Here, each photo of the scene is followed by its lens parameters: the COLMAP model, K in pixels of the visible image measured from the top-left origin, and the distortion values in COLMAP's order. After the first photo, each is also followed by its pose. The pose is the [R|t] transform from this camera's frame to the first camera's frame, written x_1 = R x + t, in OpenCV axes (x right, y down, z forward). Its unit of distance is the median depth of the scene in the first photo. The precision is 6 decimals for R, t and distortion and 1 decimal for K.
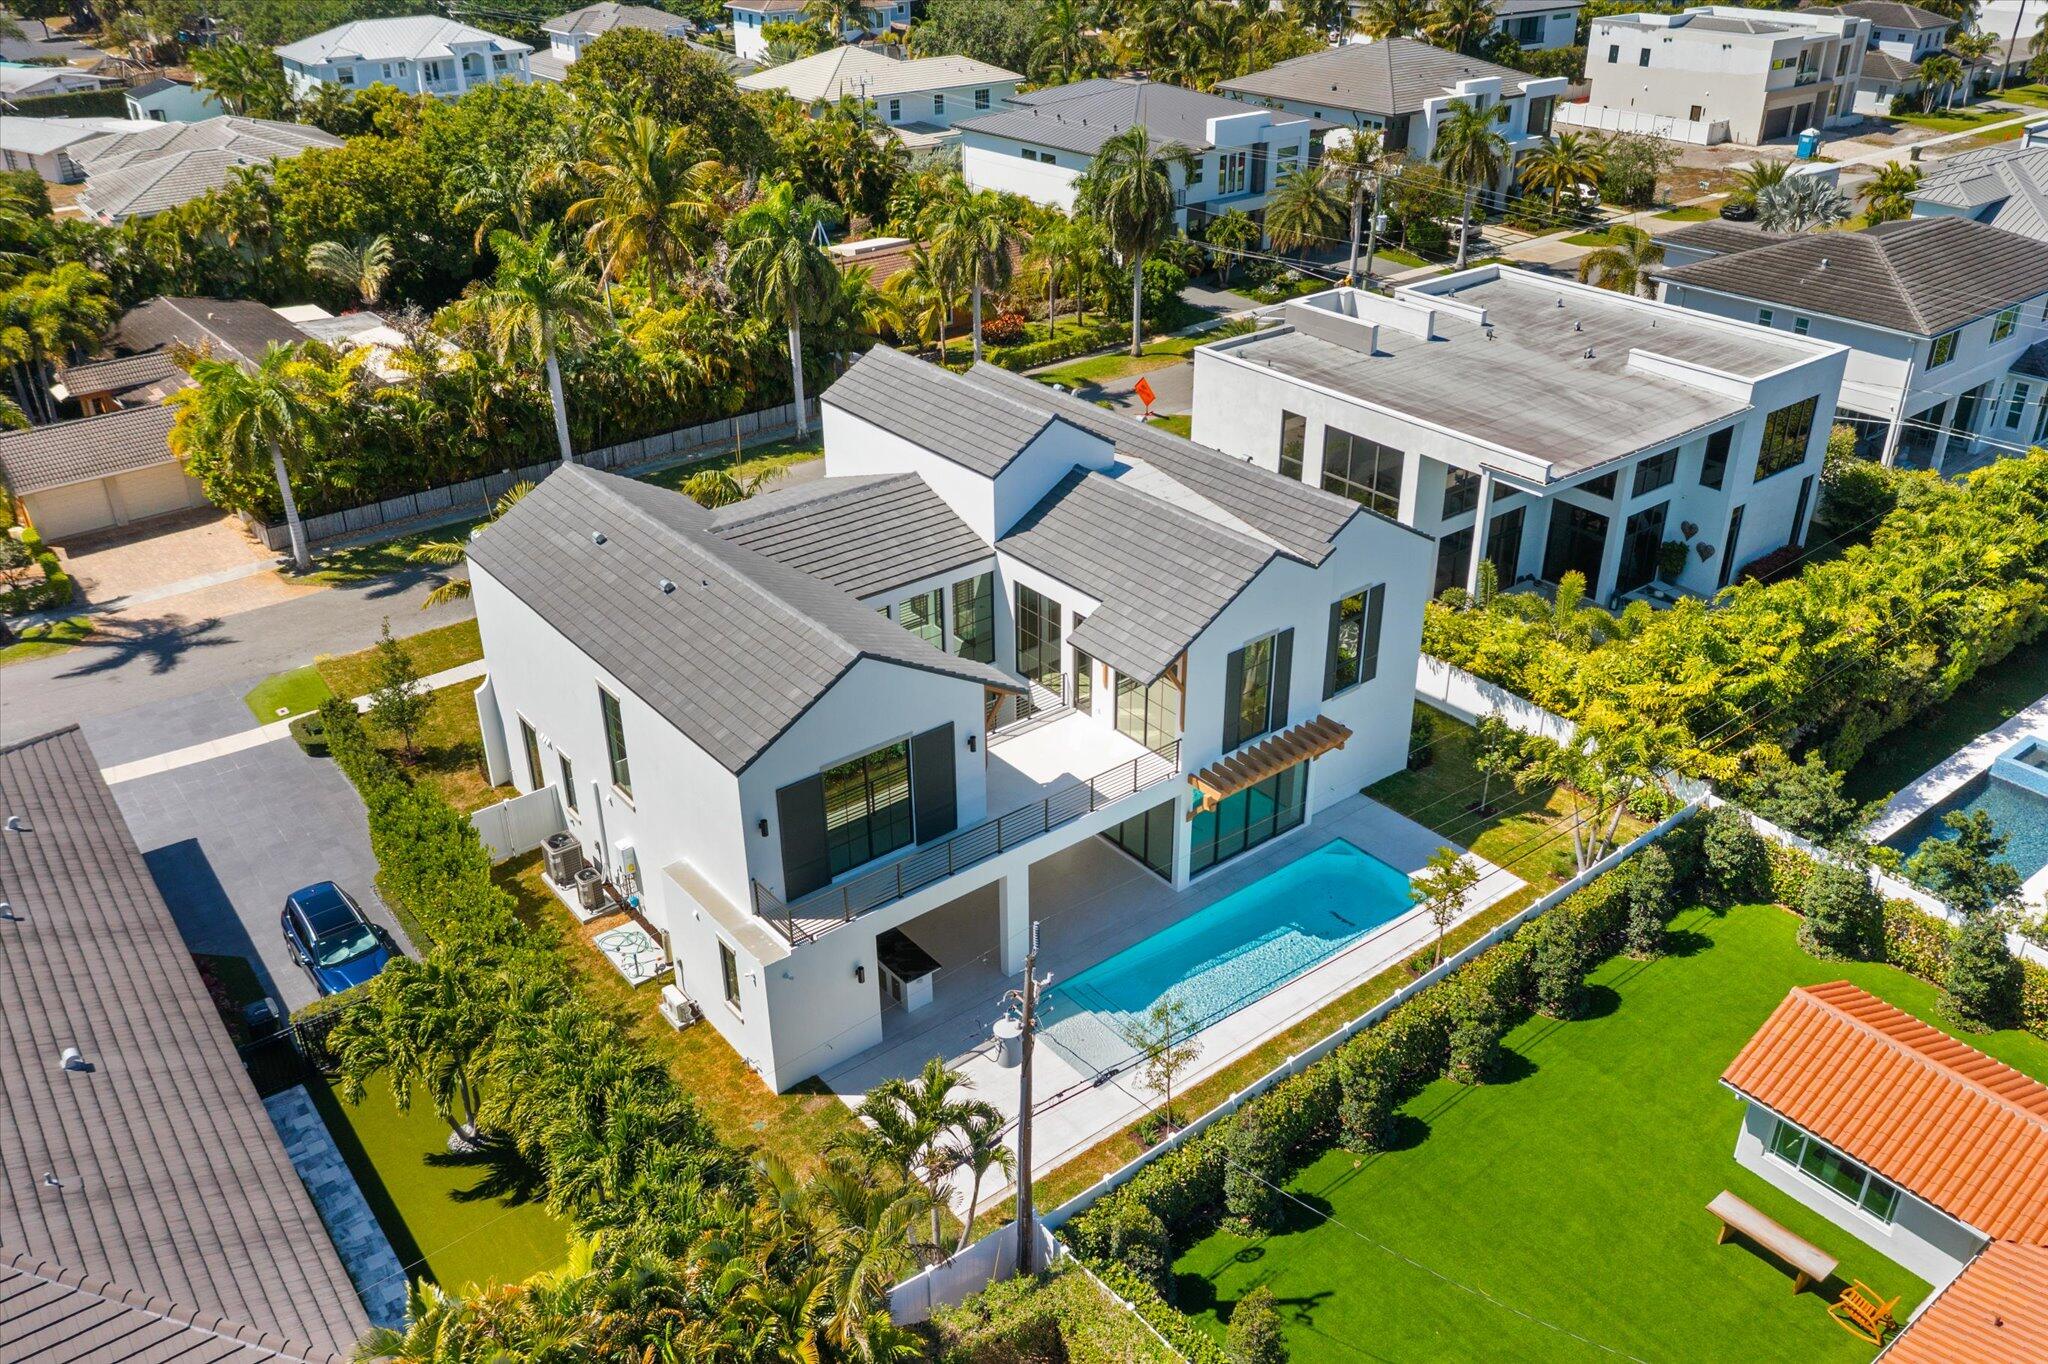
lens RADIAL K [[1566.9, 0, 1024.0], [0, 1566.9, 682.0], [0, 0, 1]] dist [-0.008262, 0.005978]
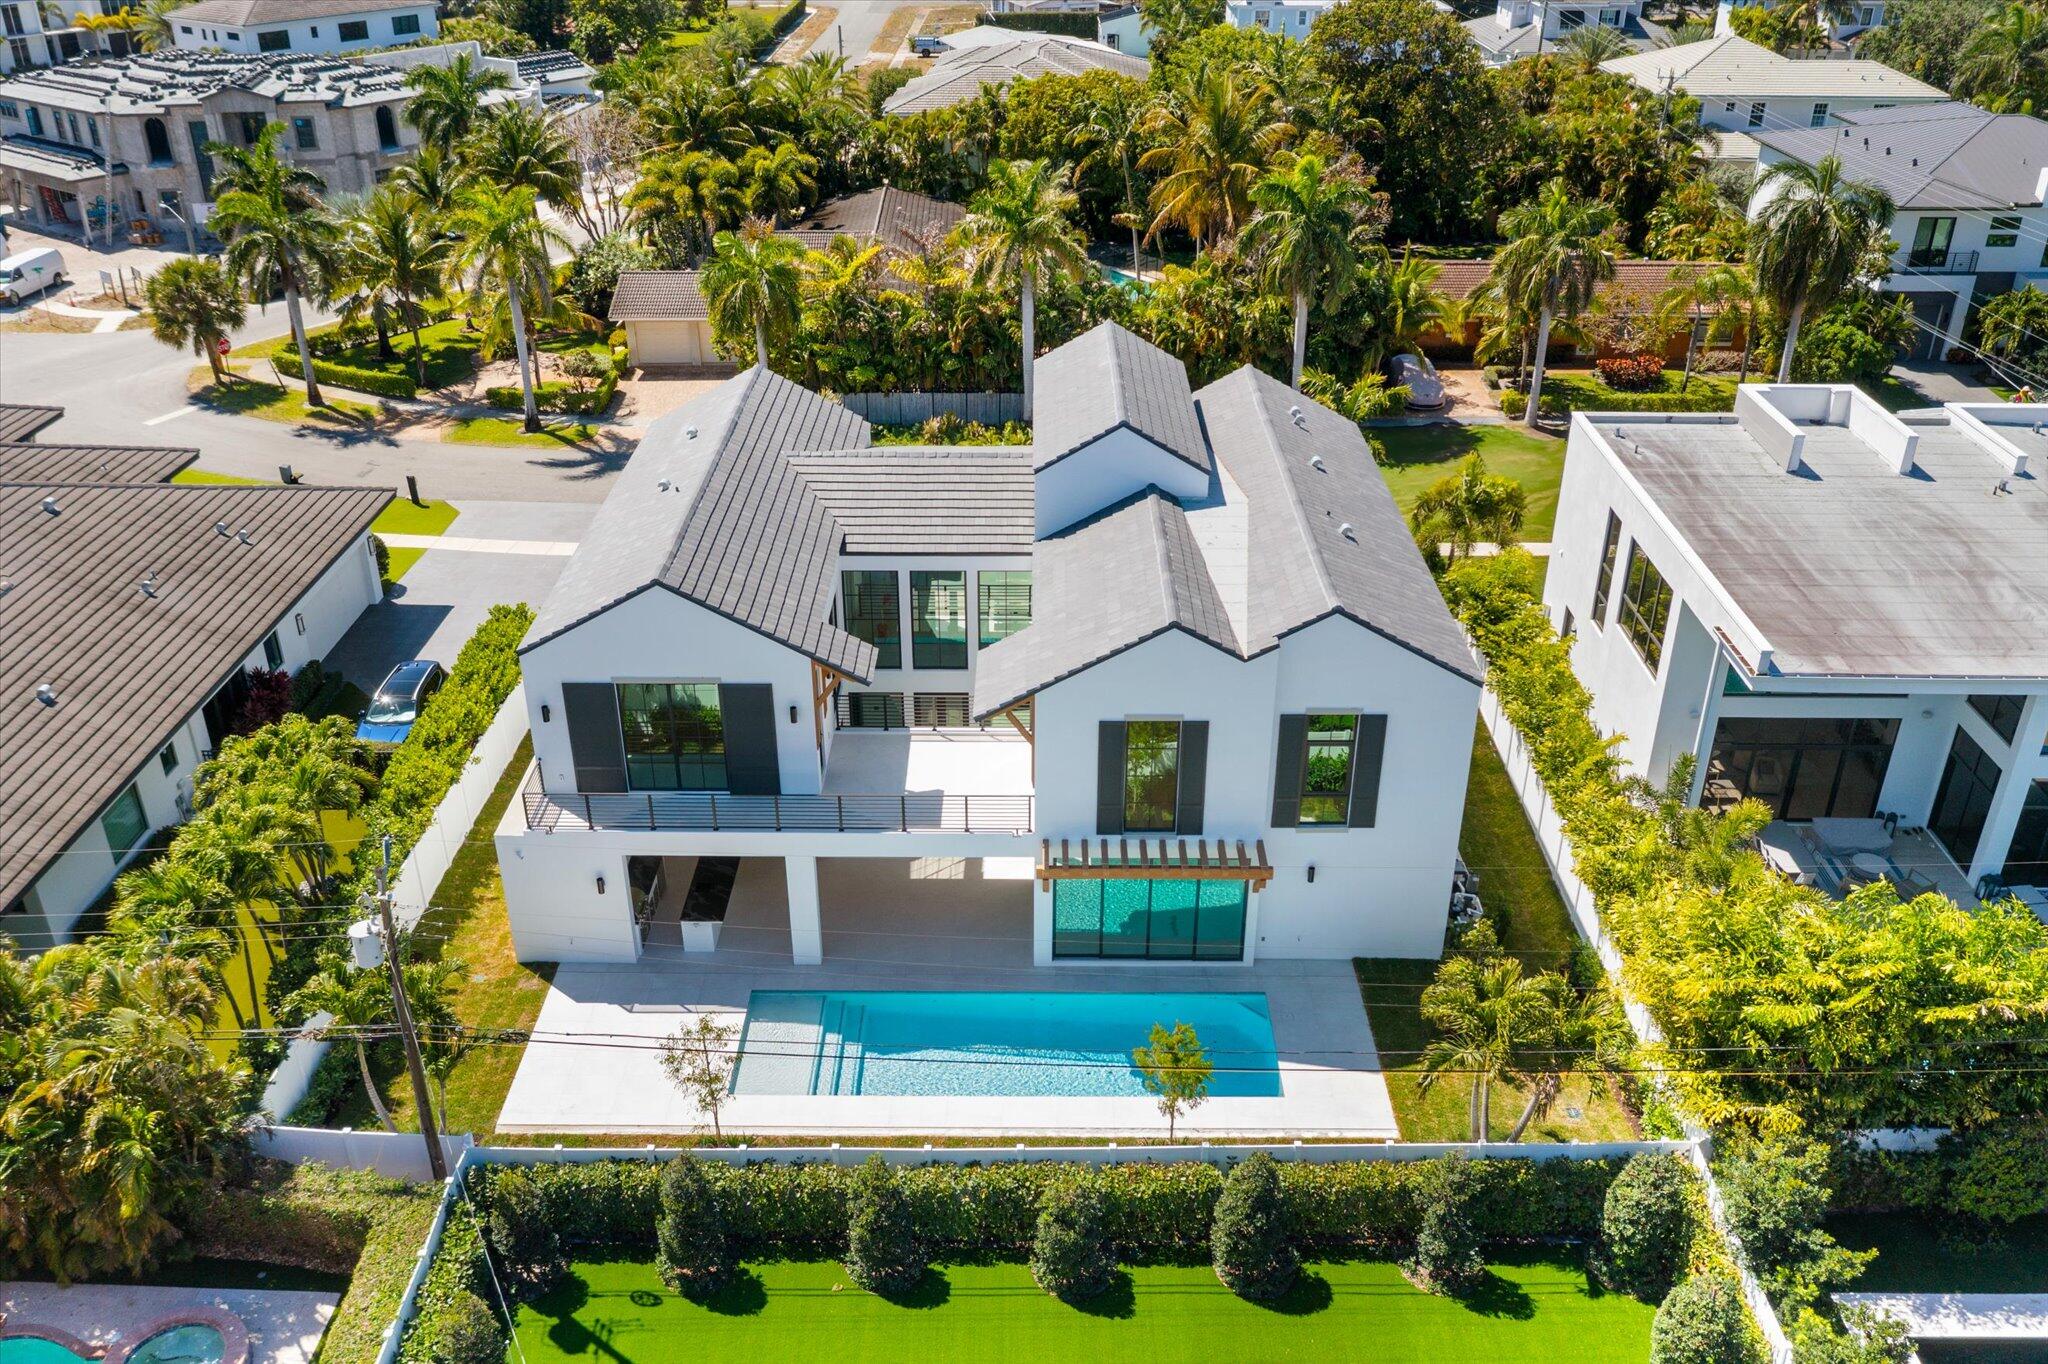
lens RADIAL K [[1625.7, 0, 1024.0], [0, 1625.7, 682.0], [0, 0, 1]] dist [-0.017514, 0.002791]
pose [[0.784895, 0.307178, -0.538127, 0.553816], [-0.304452, 0.947591, 0.096849, -0.108368], [0.539675, 0.087818, 0.837281, 0.217346]]
